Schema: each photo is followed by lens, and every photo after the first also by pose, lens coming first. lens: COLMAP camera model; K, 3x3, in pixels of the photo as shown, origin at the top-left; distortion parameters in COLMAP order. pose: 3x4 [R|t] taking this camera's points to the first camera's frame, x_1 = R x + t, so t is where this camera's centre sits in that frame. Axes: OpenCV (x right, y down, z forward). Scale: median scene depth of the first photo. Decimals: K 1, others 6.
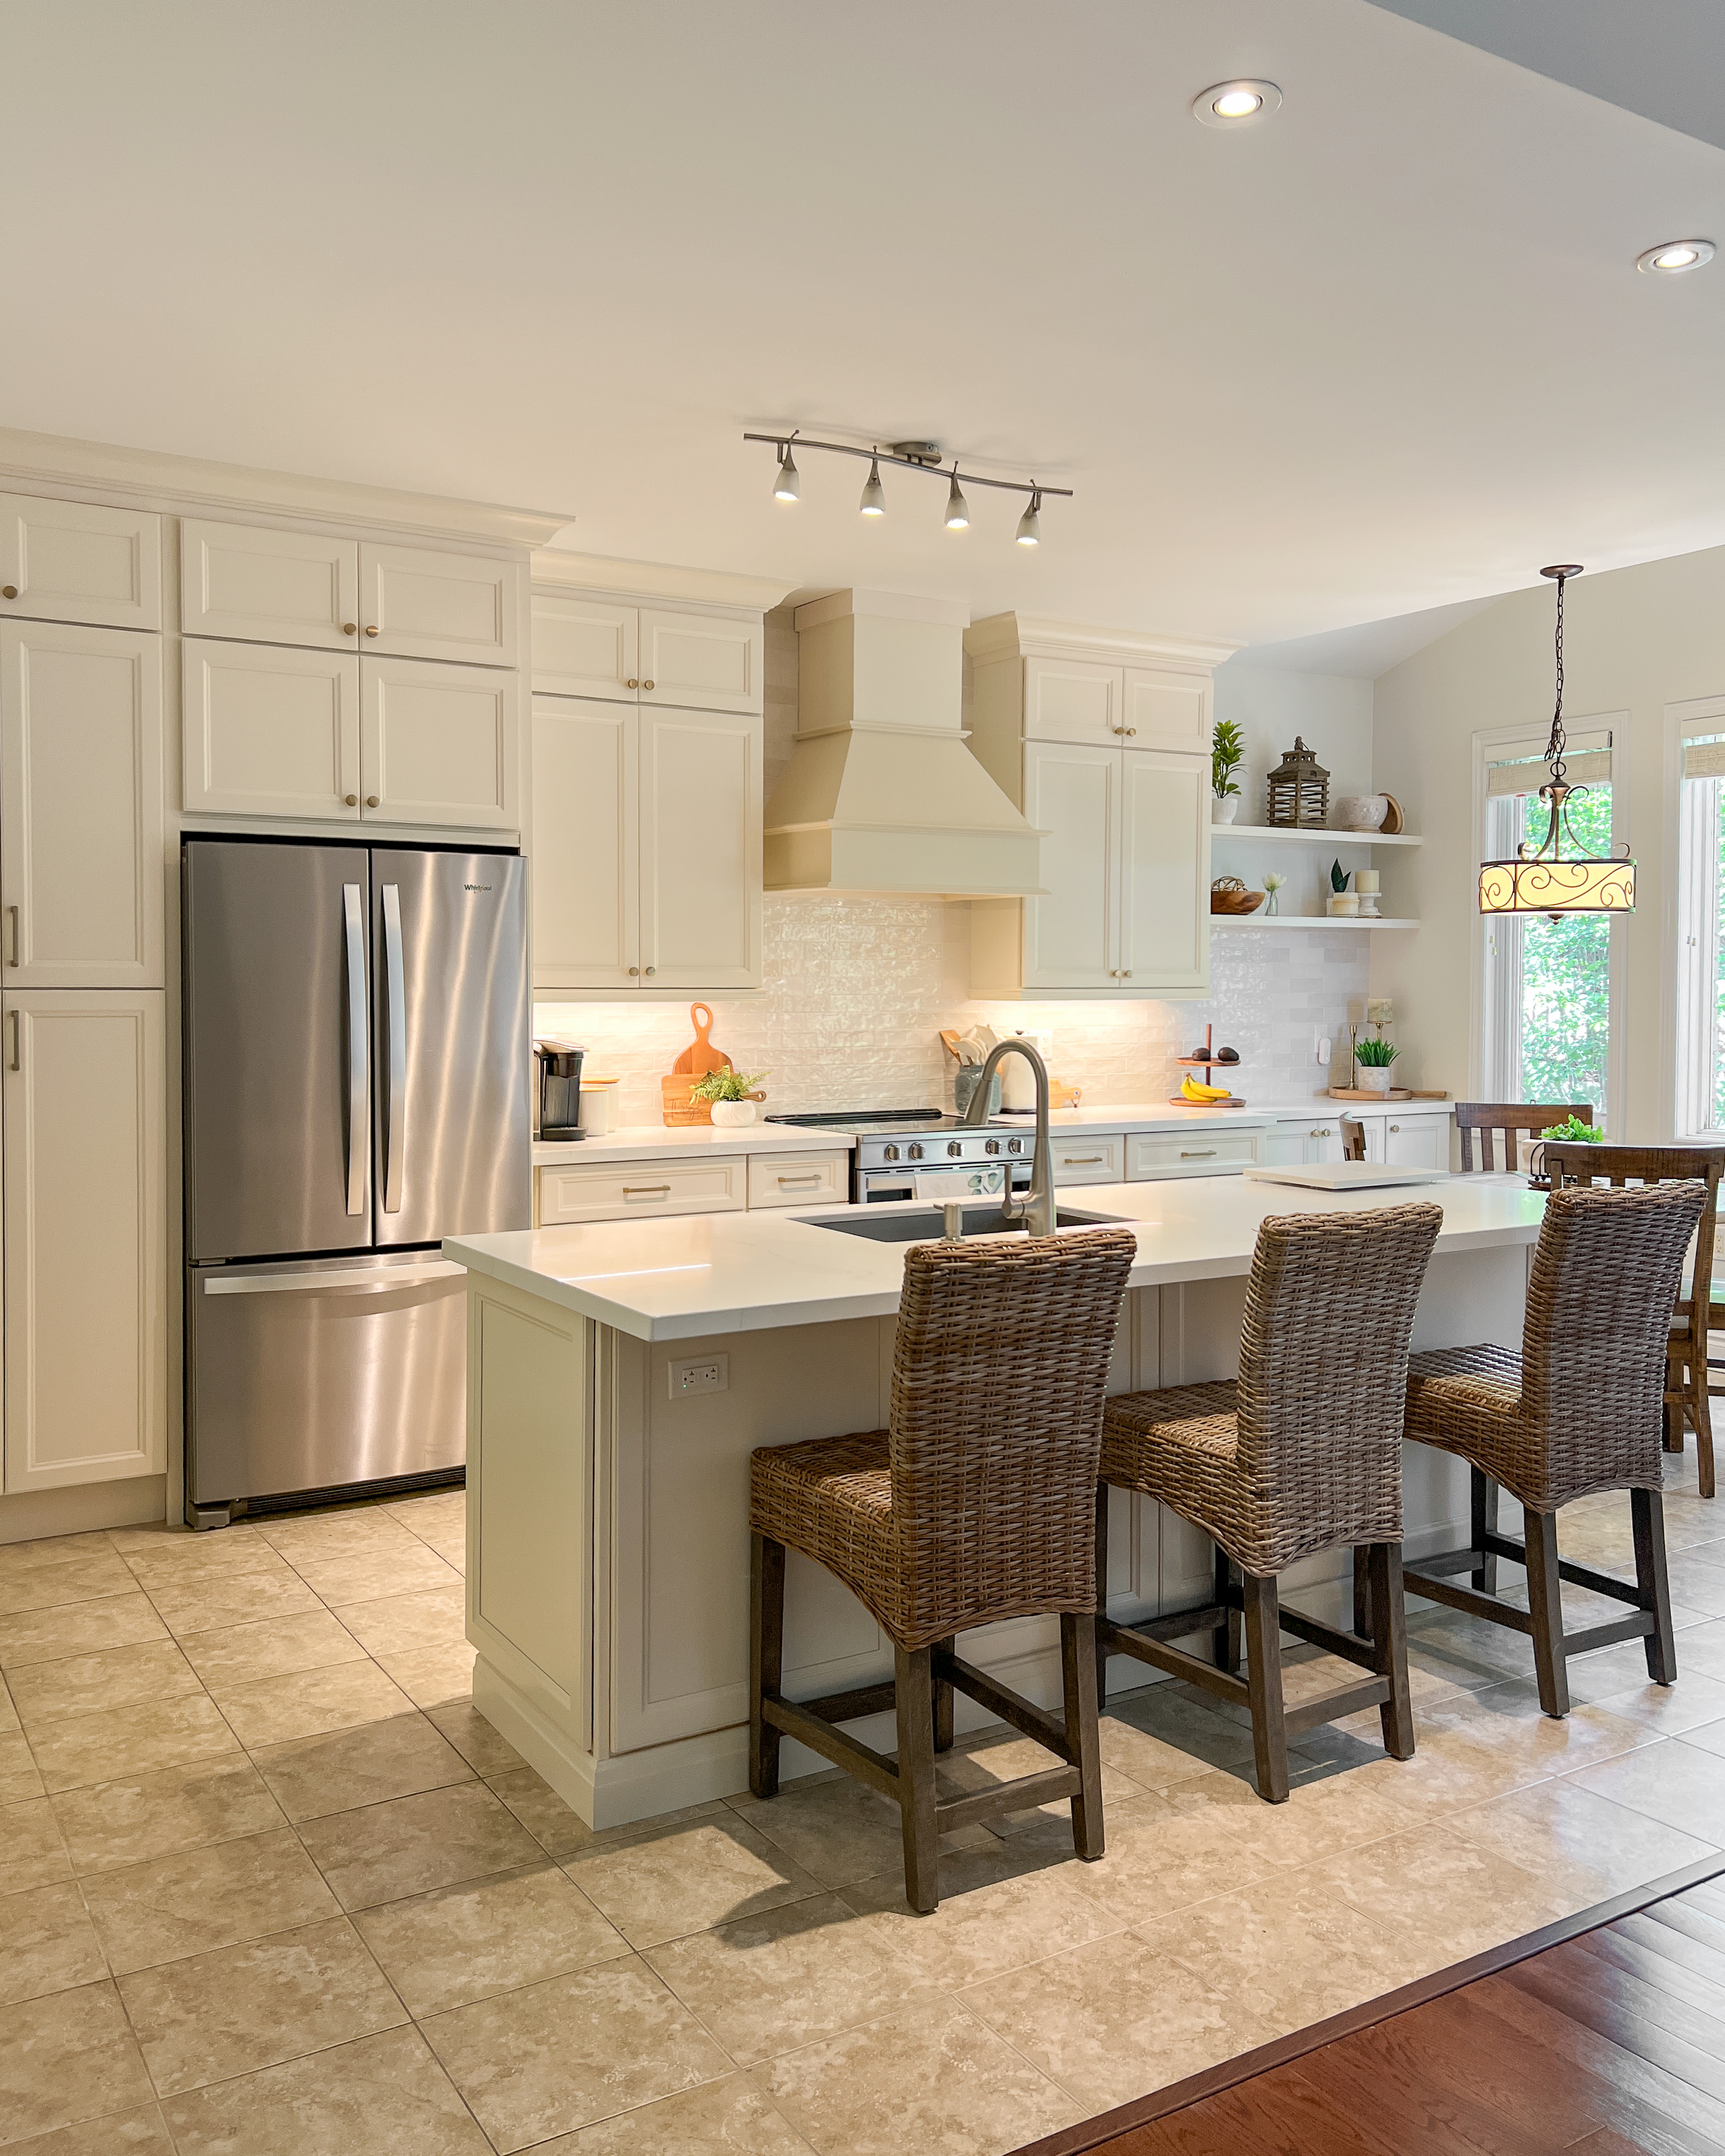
lens RADIAL K [[1746.3, 0, 867.7], [0, 1746.3, 1020.7], [0, 0, 1]] dist [0.083932, -0.111771]
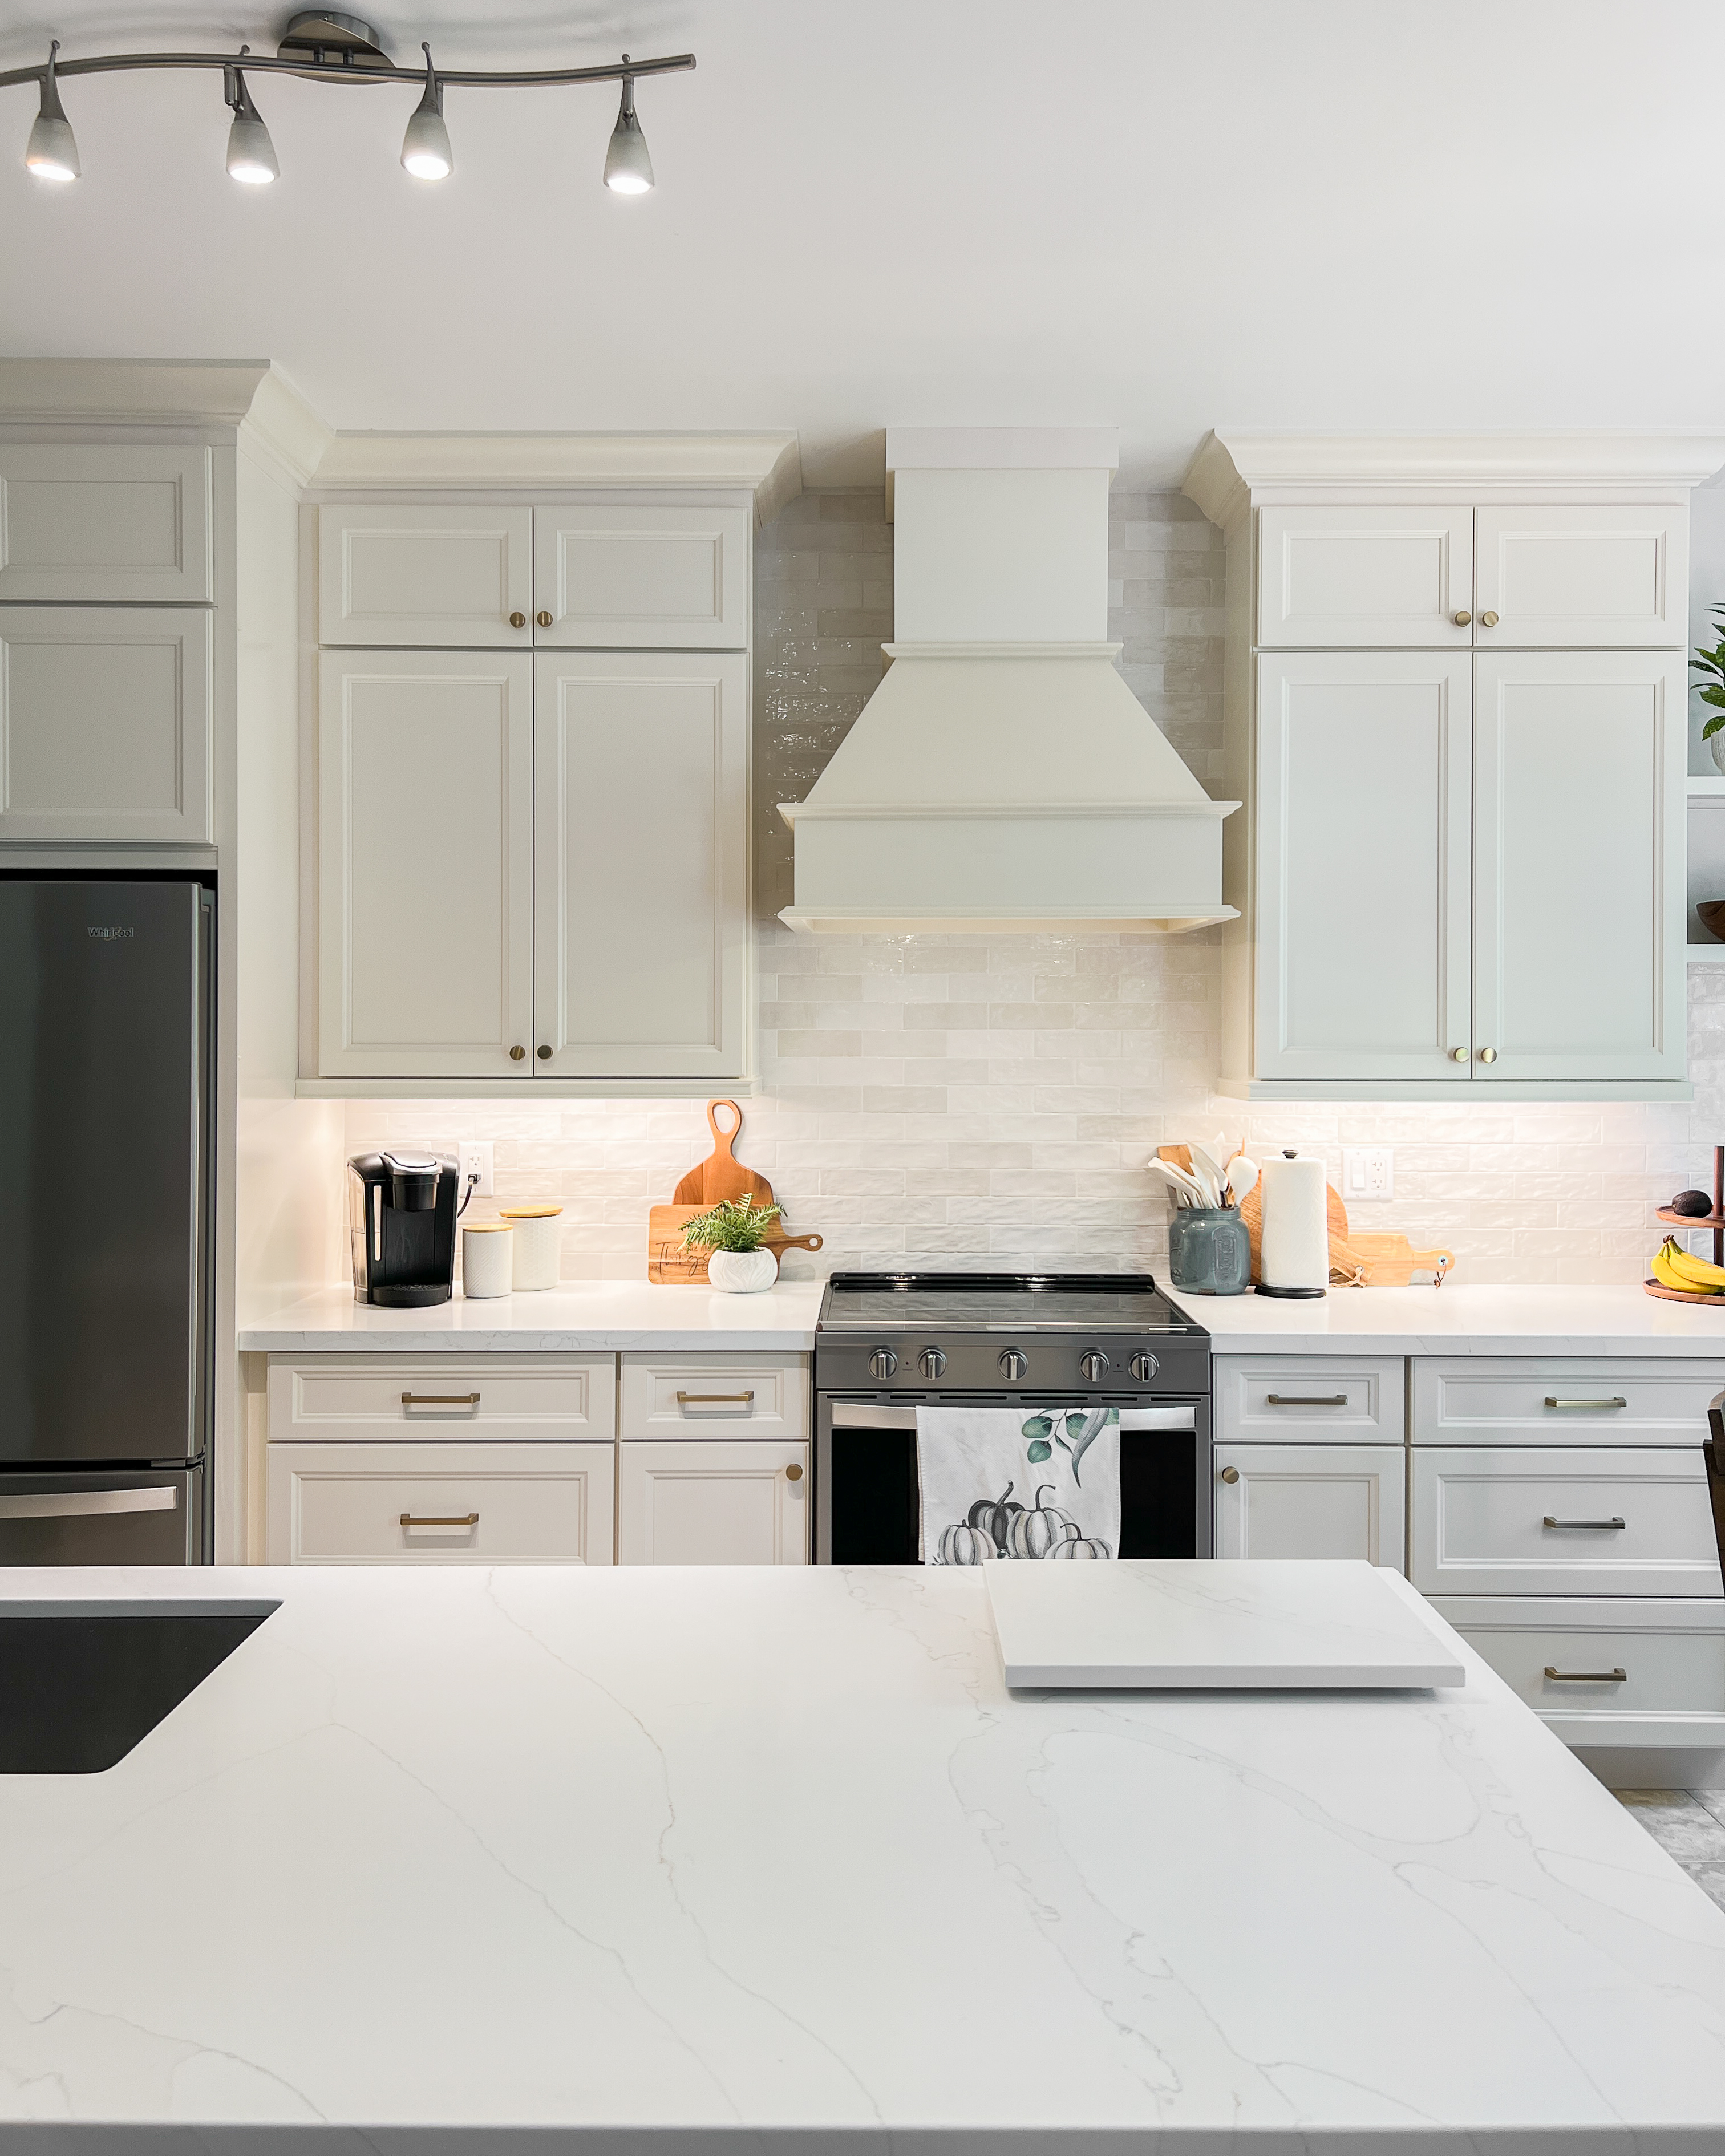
lens RADIAL K [[1746.3, 0, 867.7], [0, 1746.3, 1020.7], [0, 0, 1]] dist [0.083932, -0.111771]
pose [[0.852923, -0.002039, -0.522033, 0.338133], [-0.012516, 0.999625, -0.024354, -0.027013], [0.521887, 0.027306, 0.852578, 0.525730]]
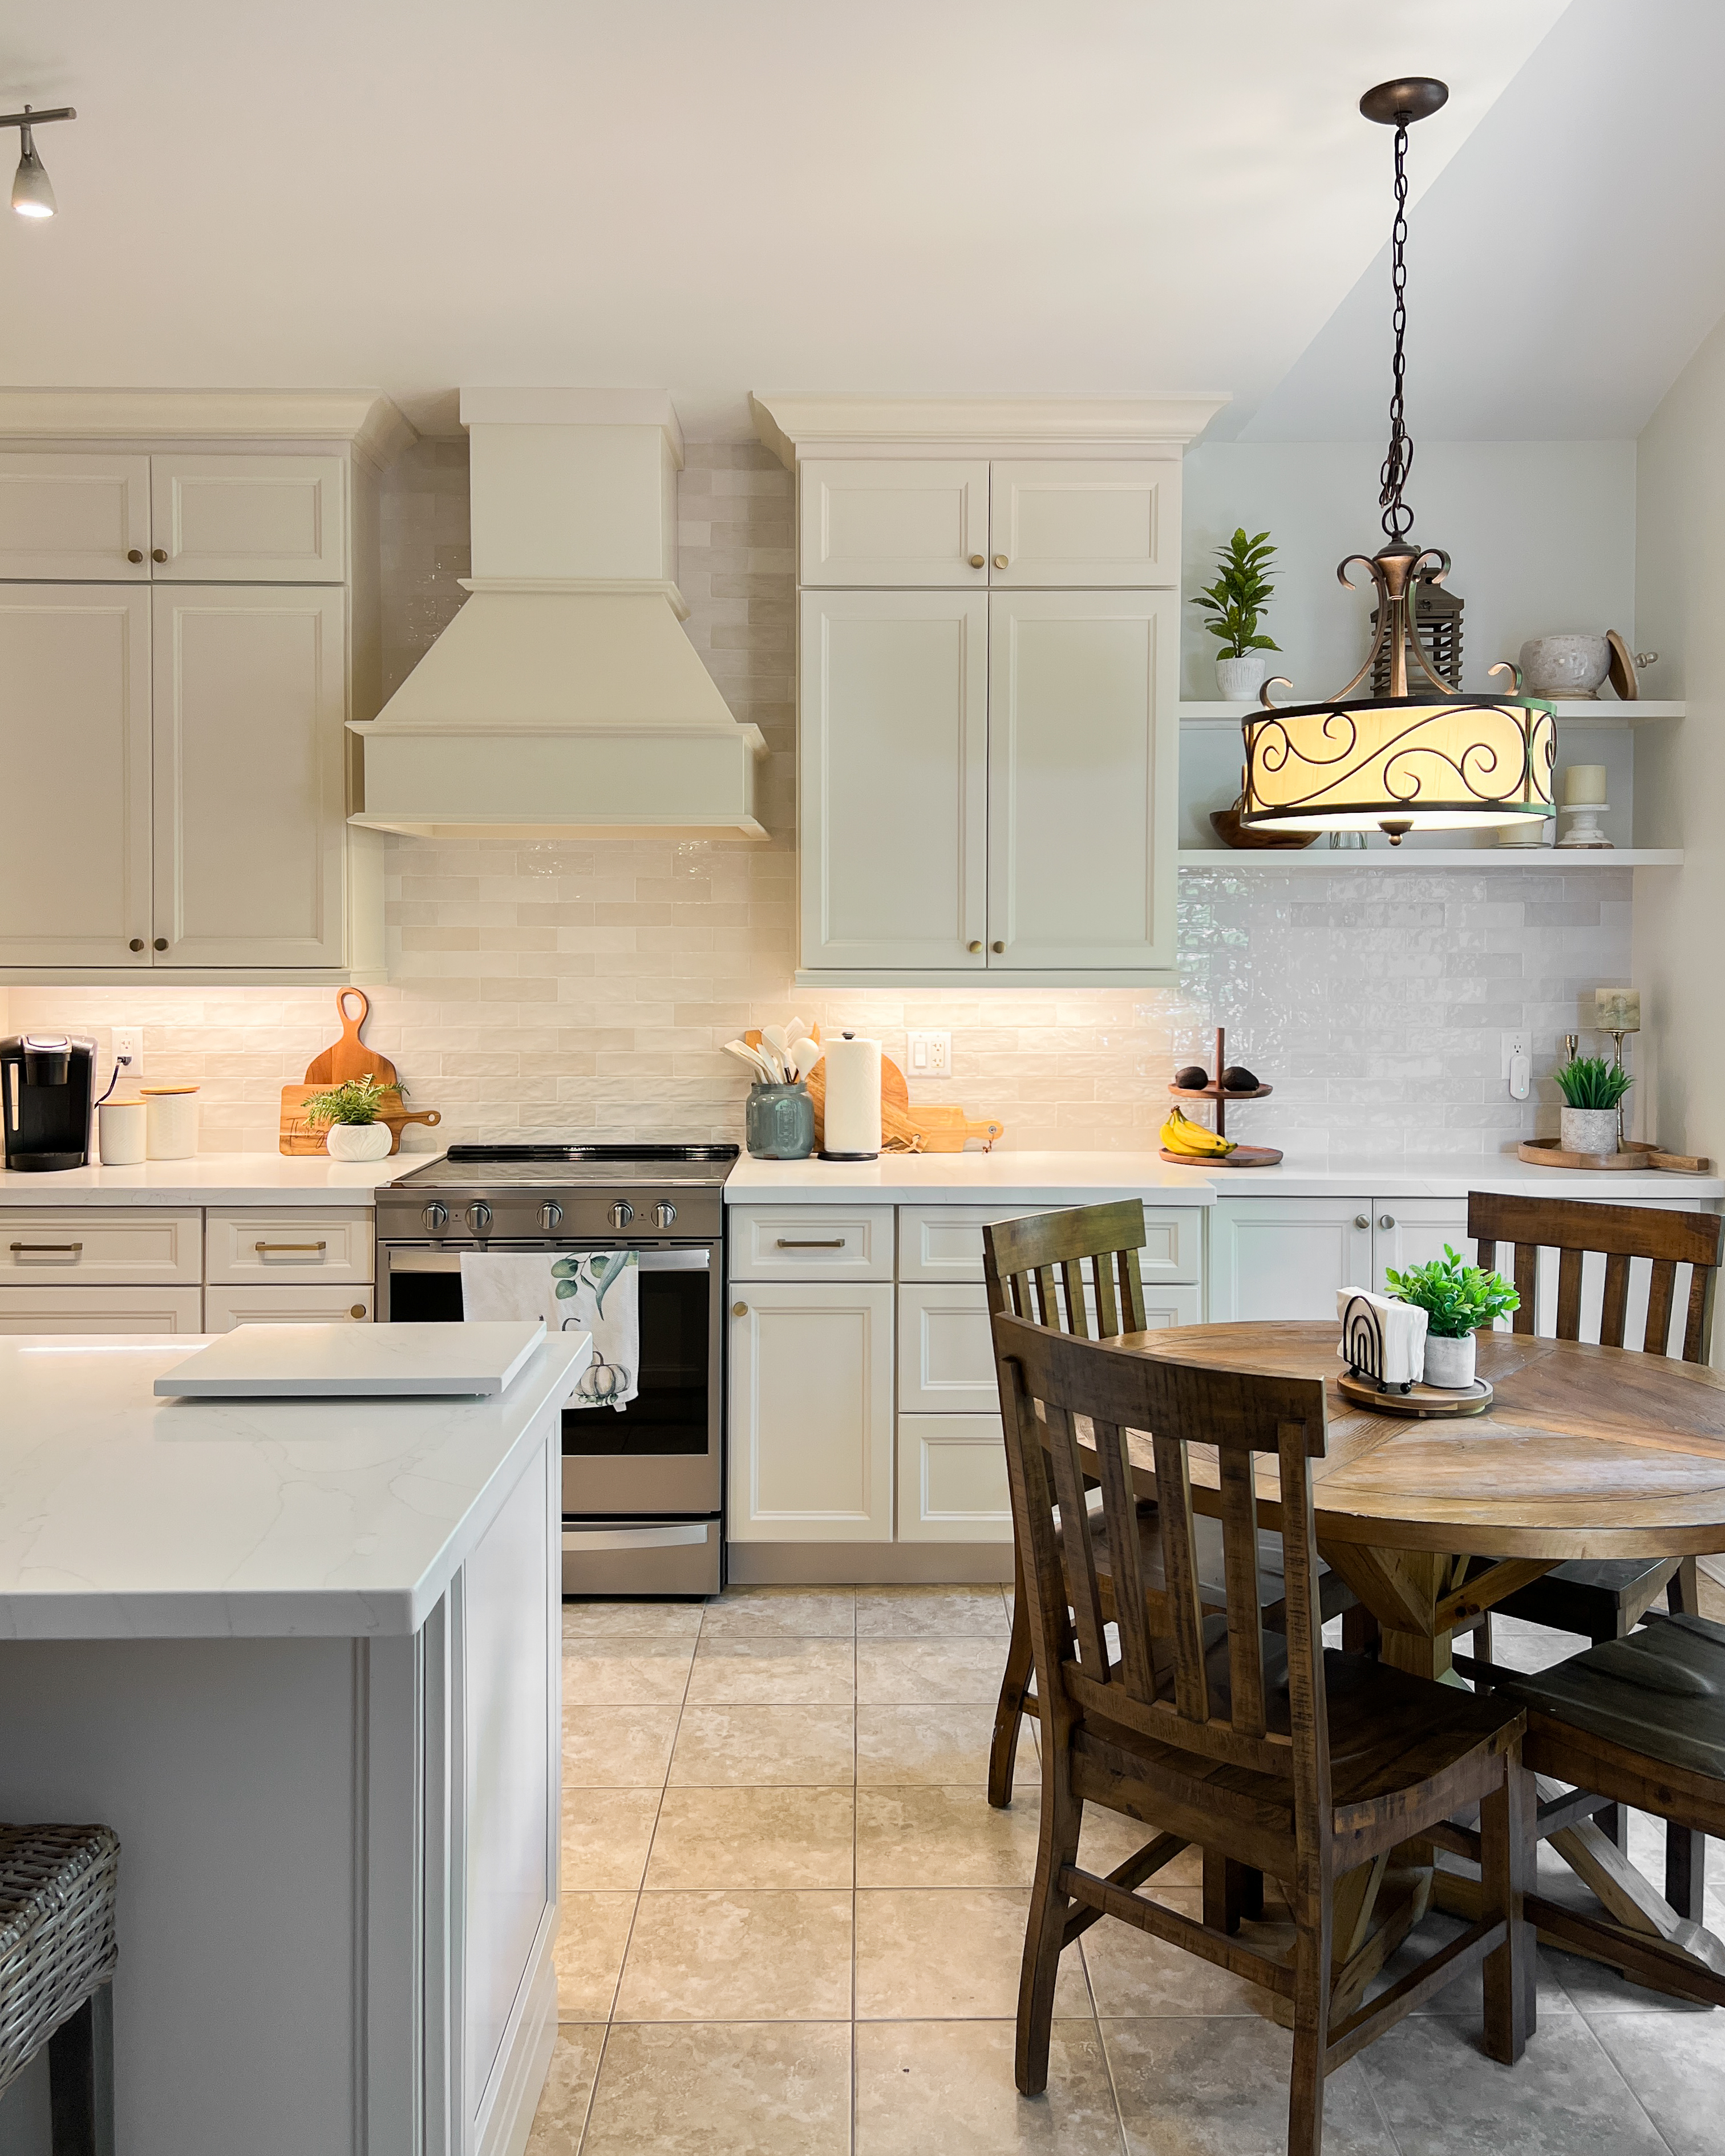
lens RADIAL K [[1764.3, 0, 856.7], [0, 1764.3, 967.7], [0, 0, 1]] dist [0.081475, -0.122362]
pose [[0.857734, 0.004267, -0.514076, 0.534401], [-0.011185, 0.999884, -0.010362, -0.014929], [0.513972, 0.014638, 0.857682, 0.533016]]
